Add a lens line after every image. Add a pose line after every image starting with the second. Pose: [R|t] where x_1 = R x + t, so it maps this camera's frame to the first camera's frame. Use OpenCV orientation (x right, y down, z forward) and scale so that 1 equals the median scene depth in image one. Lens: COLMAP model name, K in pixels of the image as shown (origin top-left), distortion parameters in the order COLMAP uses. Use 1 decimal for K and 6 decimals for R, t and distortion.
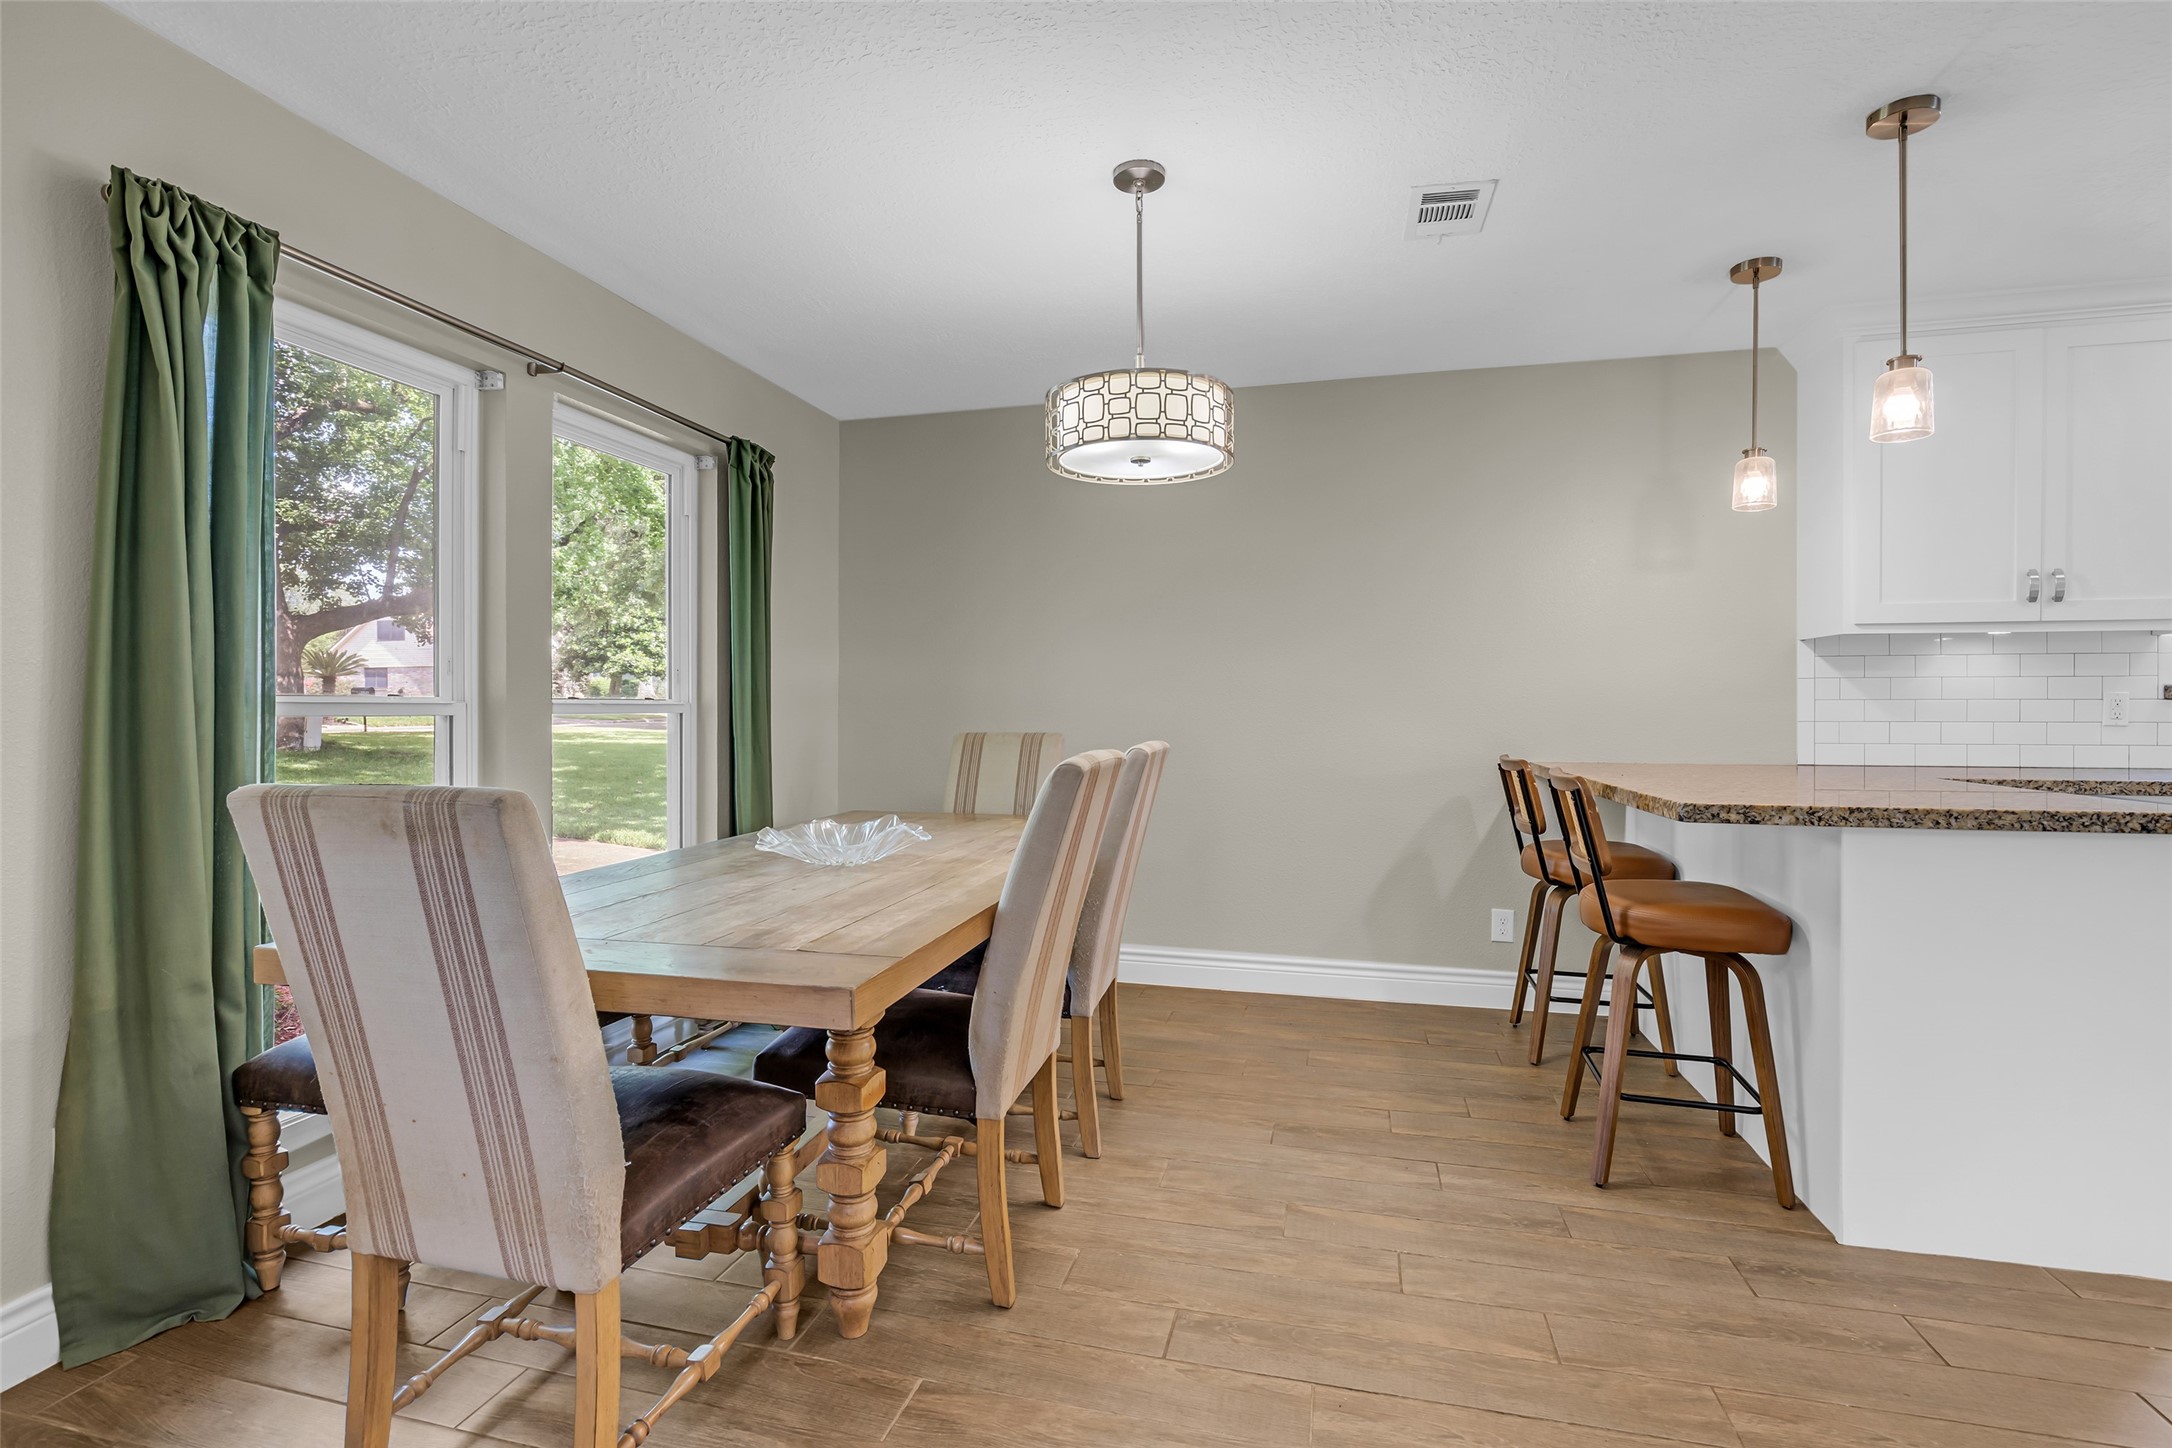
lens RADIAL K [[998.2, 0, 1081.8], [0, 998.2, 717.1], [0, 0, 1]] dist [-0.017633, 0.006046]
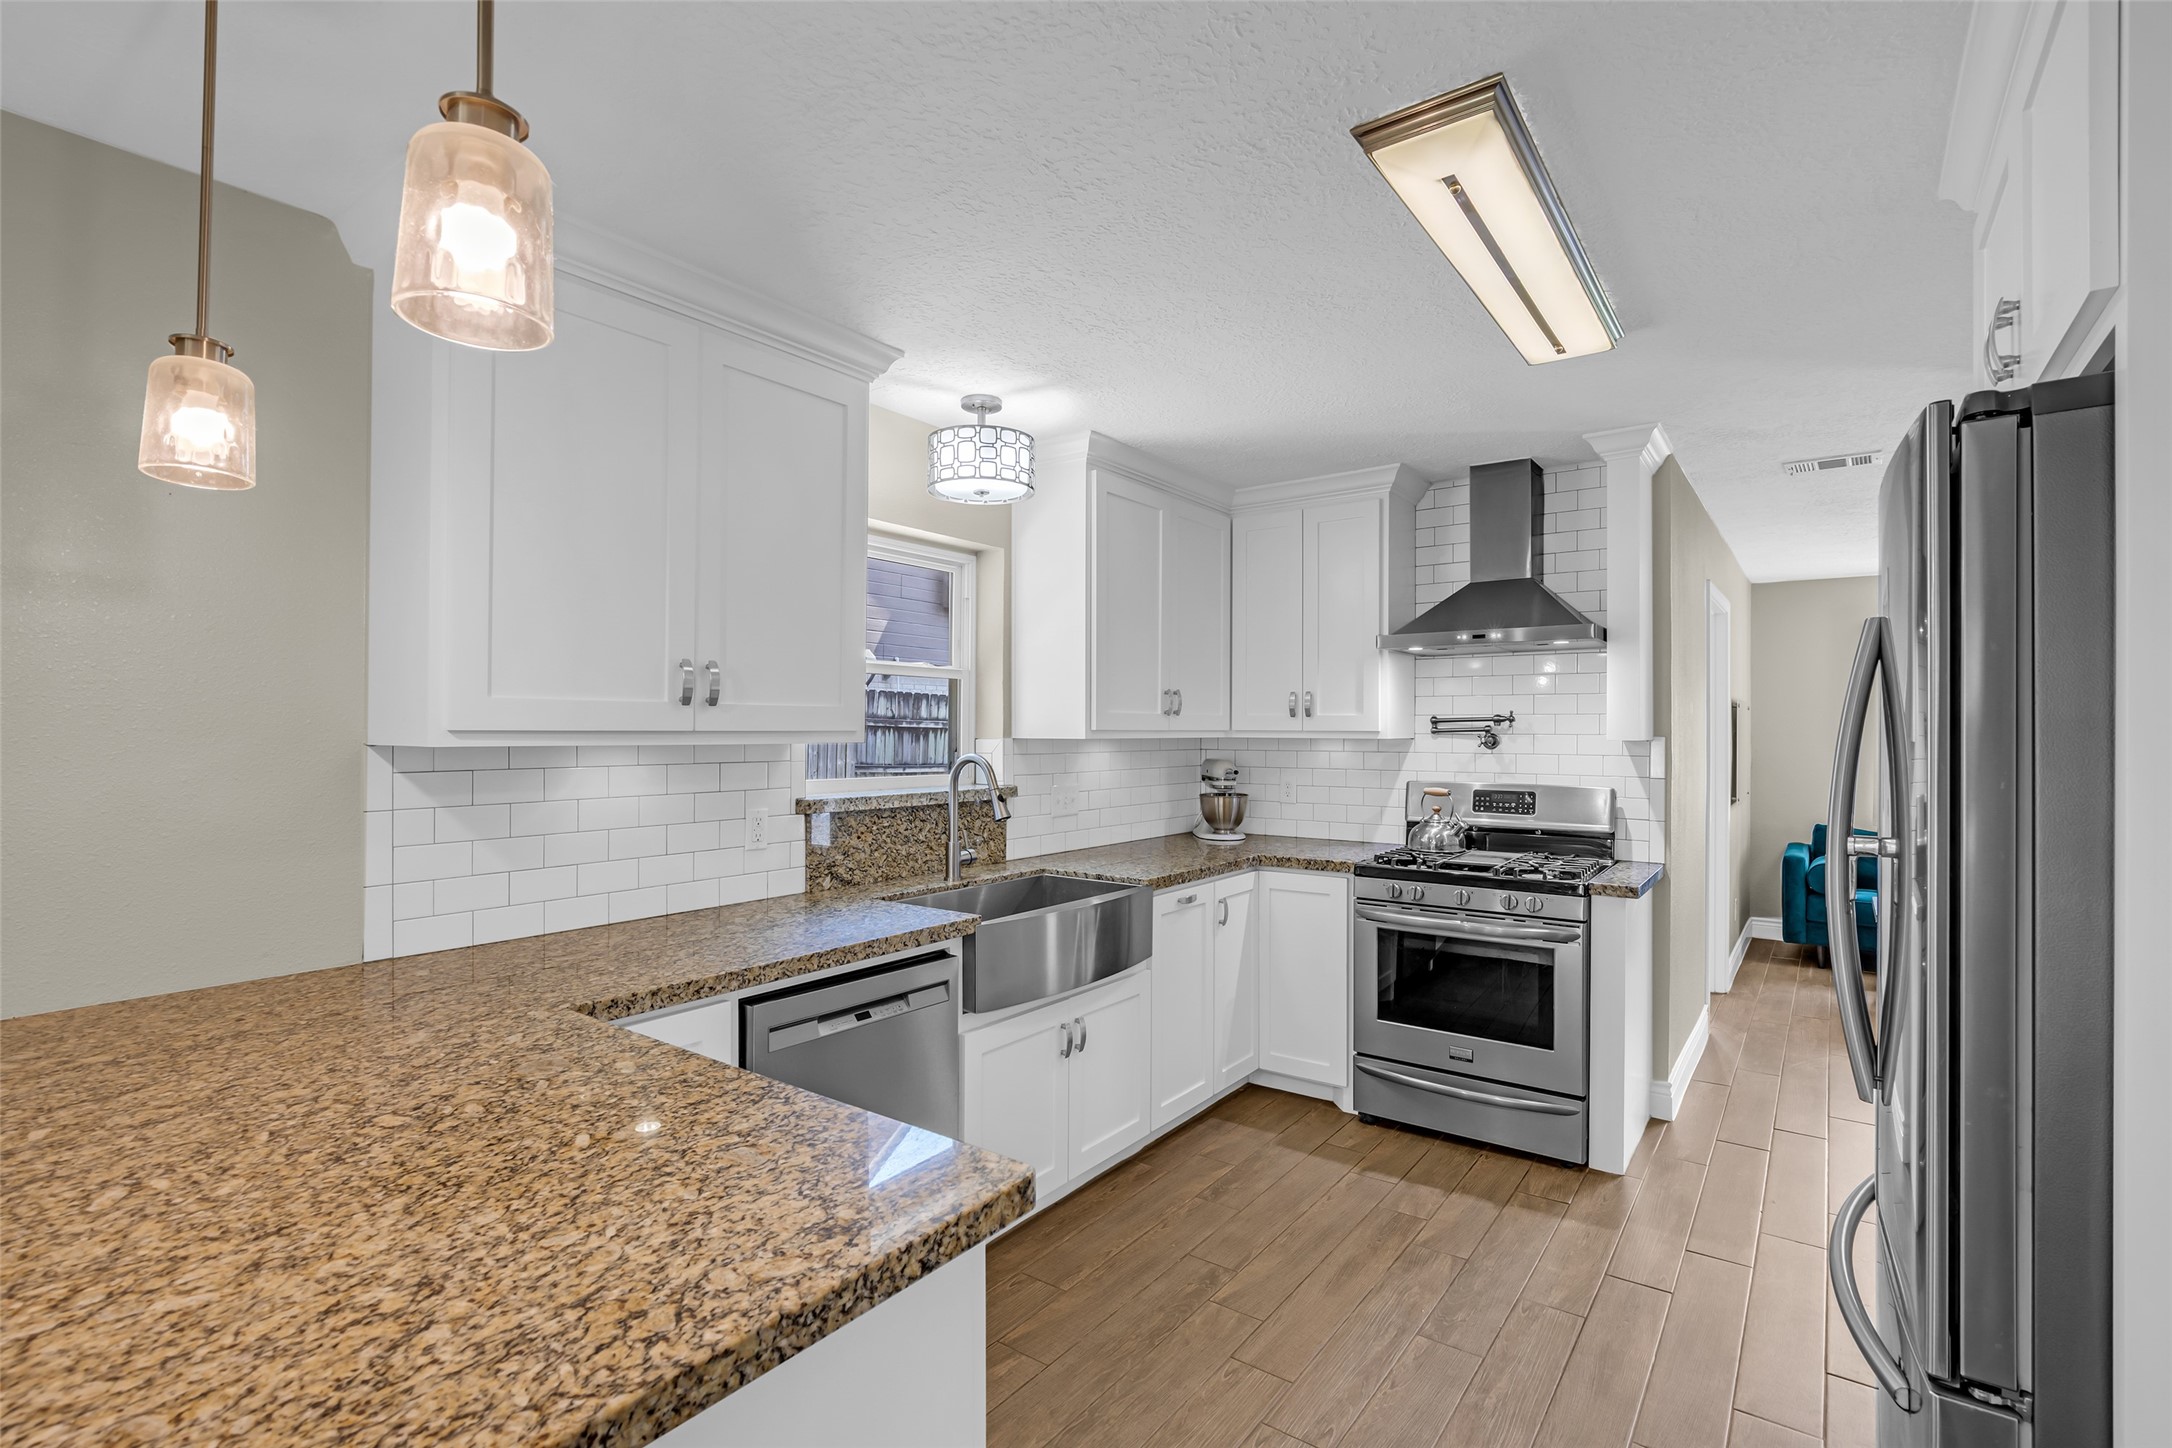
lens RADIAL K [[998.2, 0, 1081.8], [0, 998.2, 717.1], [0, 0, 1]] dist [-0.017633, 0.006046]
pose [[0.379223, 0.013301, 0.925210, 0.436181], [0.005082, 0.999852, -0.016457, -0.101290], [-0.925292, 0.010943, 0.379099, 0.496652]]
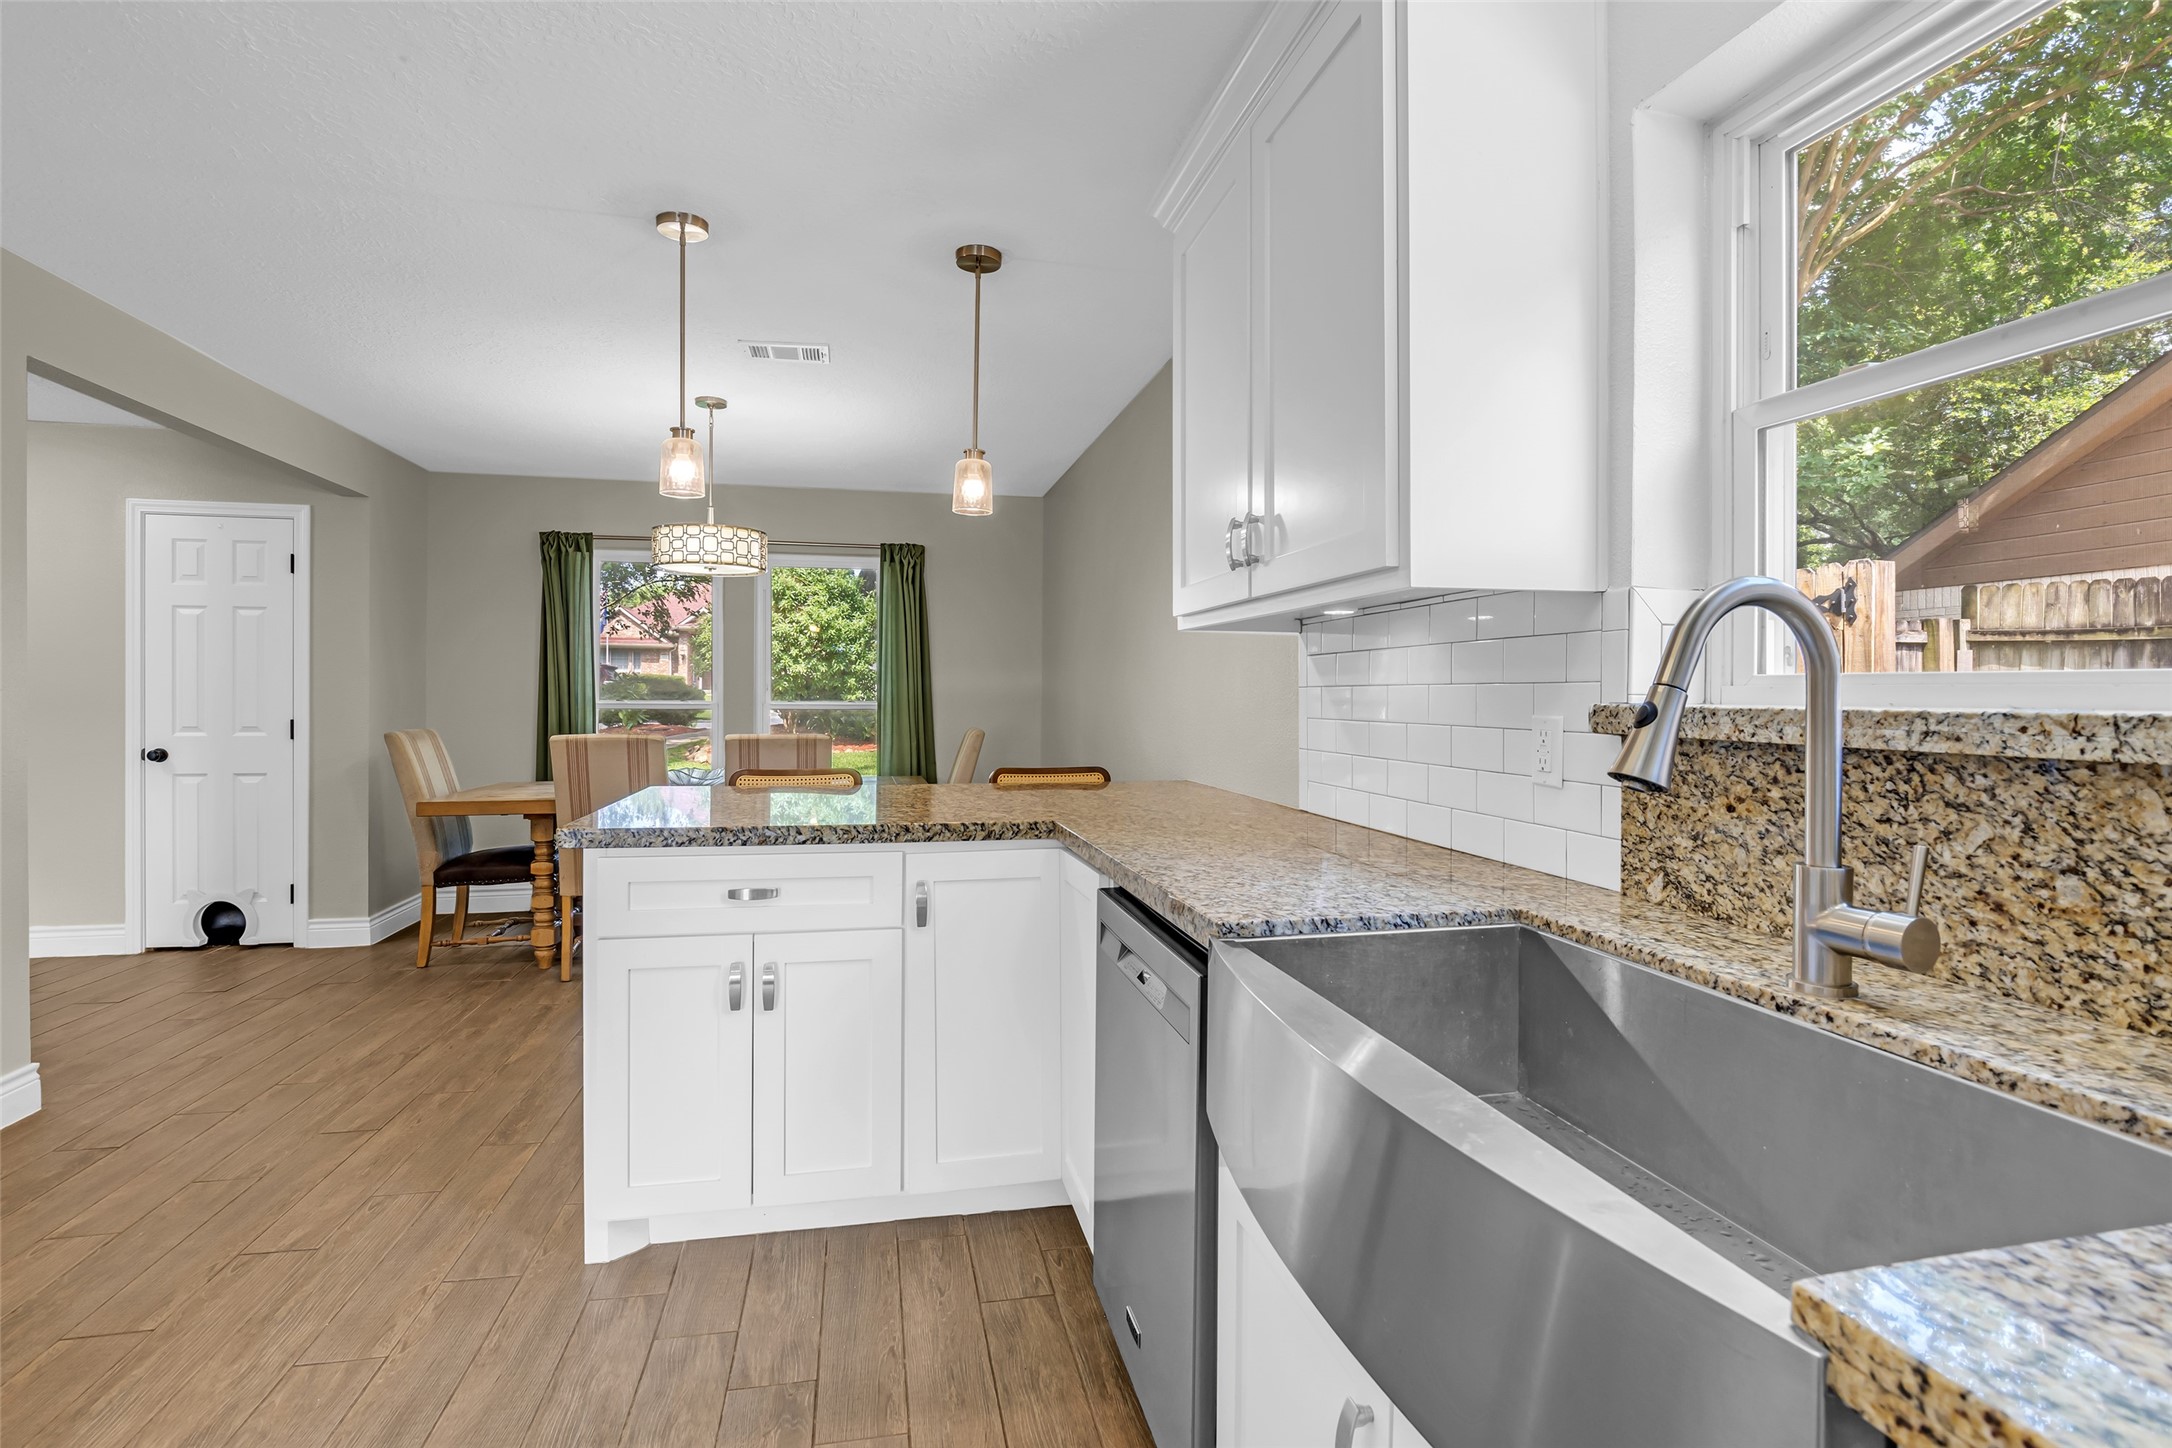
lens RADIAL K [[1003.8, 0, 1080.4], [0, 1003.8, 701.8], [0, 0, 1]] dist [-0.019160, 0.006602]
pose [[0.453490, 0.010673, -0.891197, 1.597814], [-0.015271, 0.999875, 0.004203, -0.035910], [0.891130, 0.011703, 0.453596, 0.666923]]
